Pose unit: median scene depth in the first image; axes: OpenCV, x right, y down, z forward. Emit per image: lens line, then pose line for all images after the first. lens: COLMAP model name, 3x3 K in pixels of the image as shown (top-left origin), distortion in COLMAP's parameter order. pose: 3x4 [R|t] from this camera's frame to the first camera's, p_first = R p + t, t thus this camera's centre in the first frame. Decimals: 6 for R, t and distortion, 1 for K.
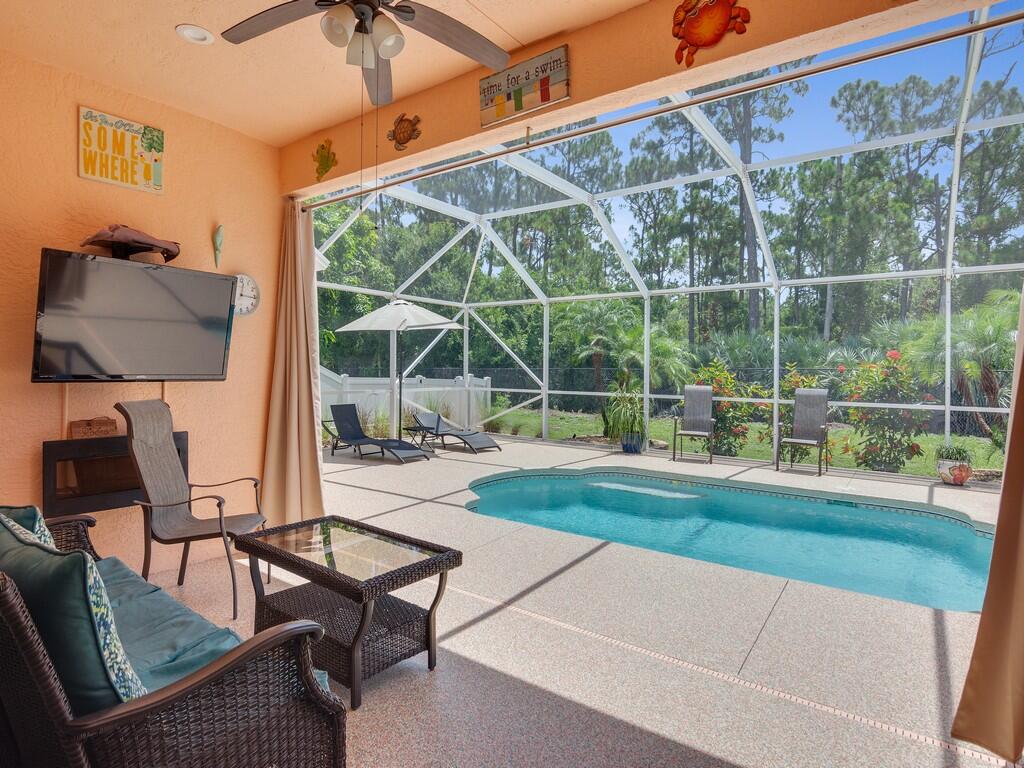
lens RADIAL K [[556.3, 0, 514.4], [0, 556.3, 373.4], [0, 0, 1]] dist [-0.002242, -0.000226]
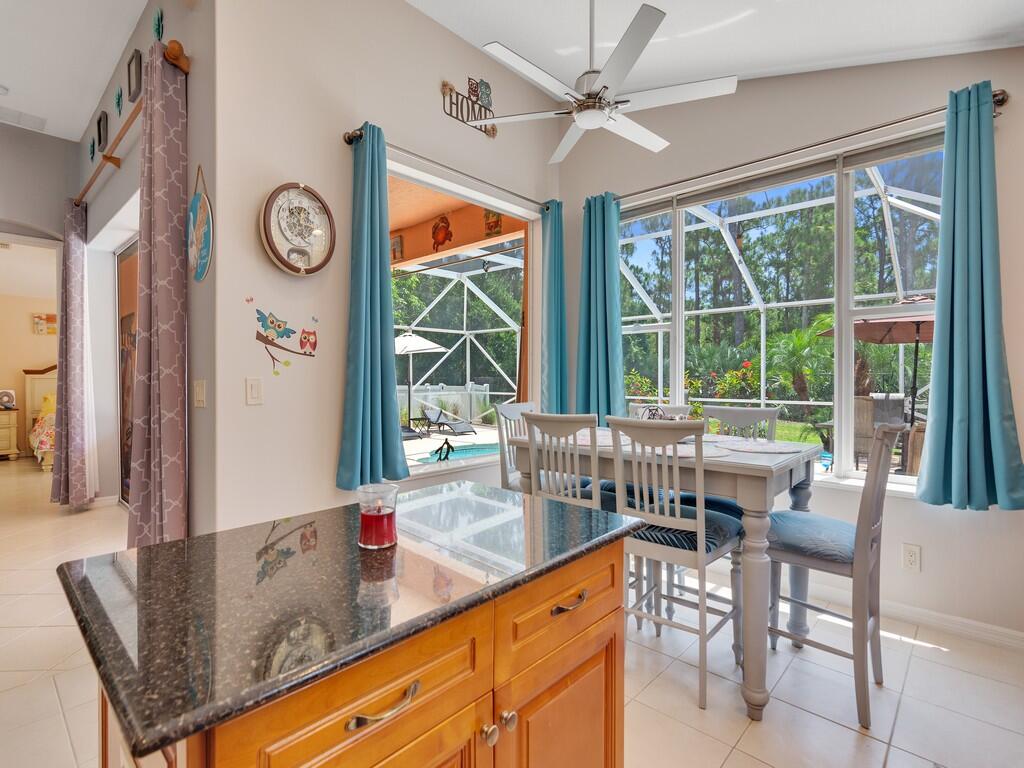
lens RADIAL K [[503.3, 0, 514.6], [0, 503.3, 384.3], [0, 0, 1]] dist [-0.001644, -0.000588]
pose [[0.991964, -0.012613, -0.125887, 0.205928], [0.013138, 0.999908, 0.003337, 0.003936], [0.125833, -0.004964, 0.992039, -0.250709]]
